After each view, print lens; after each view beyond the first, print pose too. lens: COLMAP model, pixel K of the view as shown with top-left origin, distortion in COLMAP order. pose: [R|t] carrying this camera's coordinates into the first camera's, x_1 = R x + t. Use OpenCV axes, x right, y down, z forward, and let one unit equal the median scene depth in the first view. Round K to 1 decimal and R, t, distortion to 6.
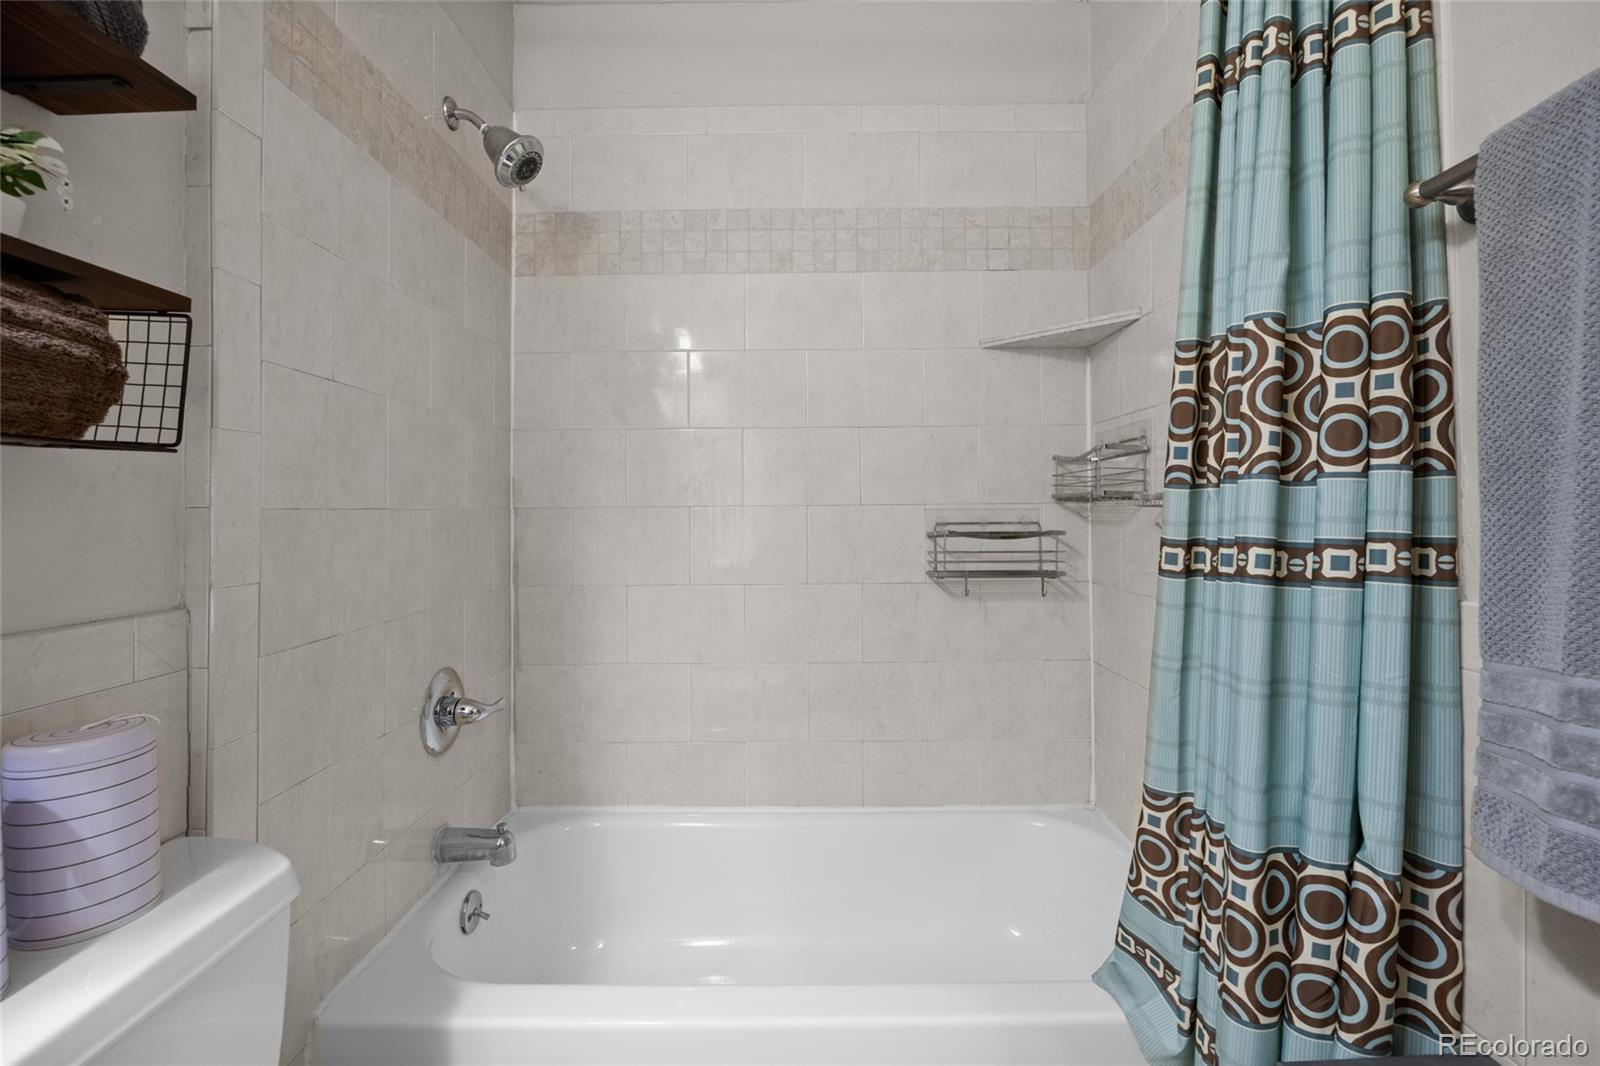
lens RADIAL K [[701.4, 0, 812.6], [0, 701.4, 499.0], [0, 0, 1]] dist [-0.018333, 0.001616]
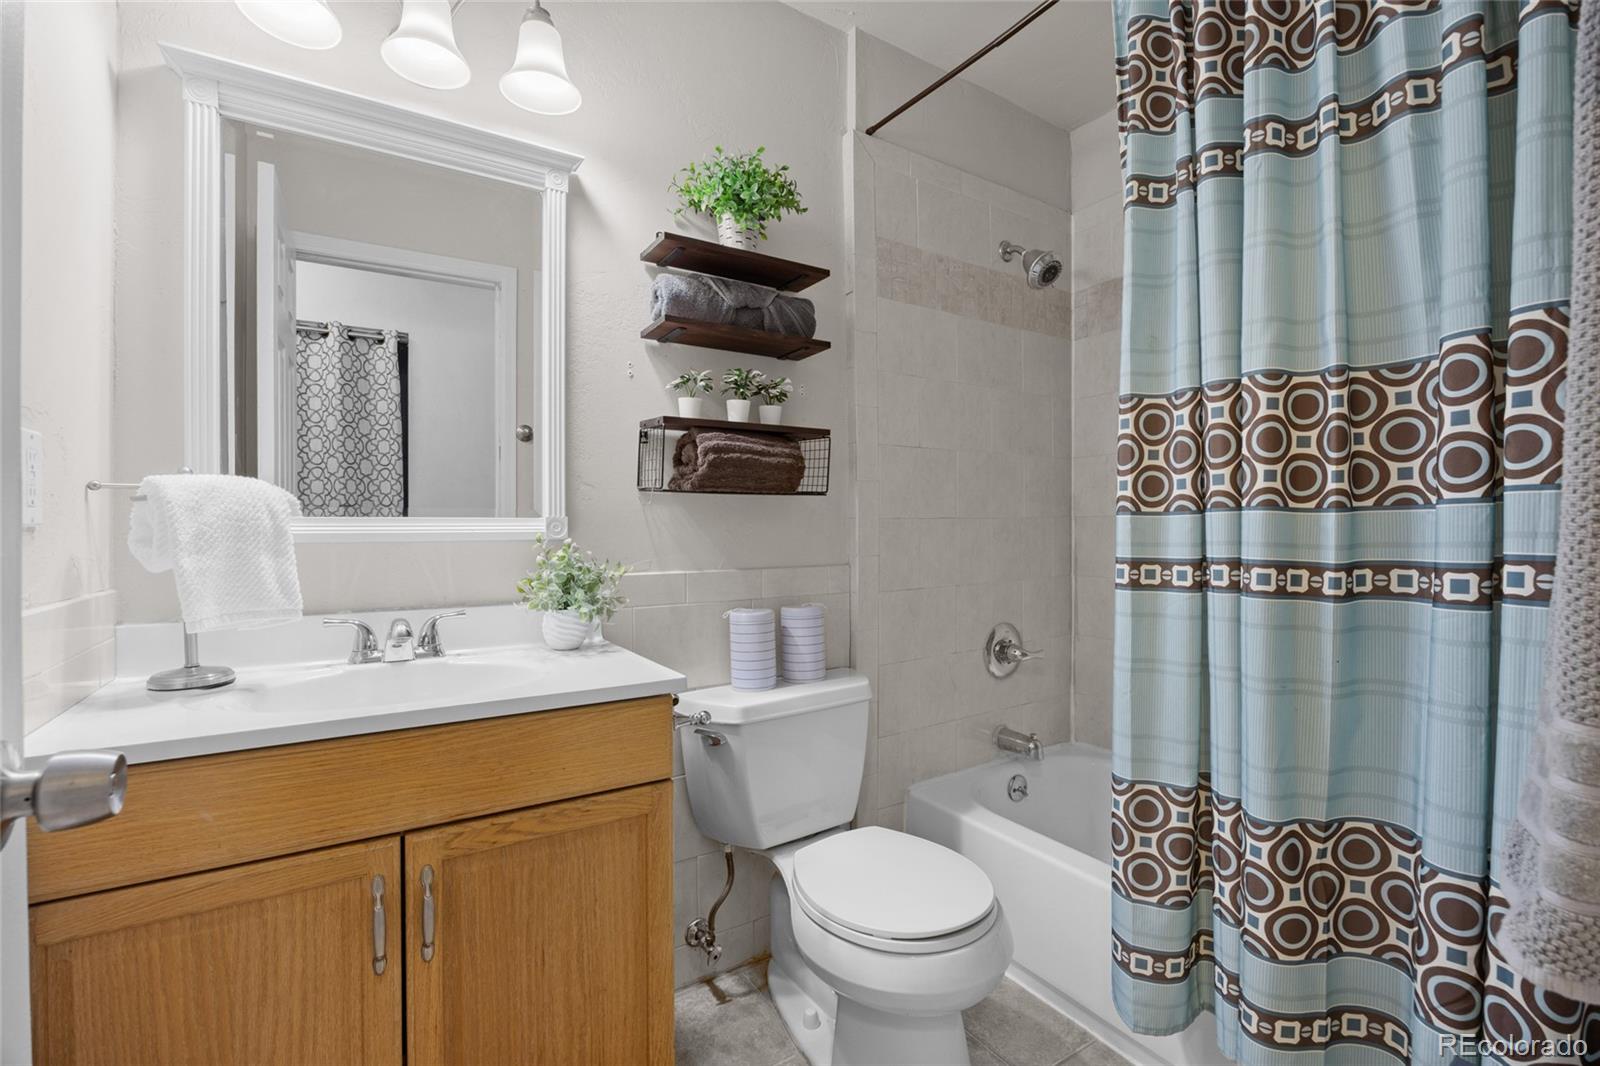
lens RADIAL K [[701.4, 0, 801.7], [0, 701.4, 523.6], [0, 0, 1]] dist [-0.018333, 0.001616]
pose [[0.519589, 0.014868, -0.854287, 1.095107], [0.010706, 0.999657, 0.023910, -0.027557], [0.854349, -0.021570, 0.519252, -0.329341]]
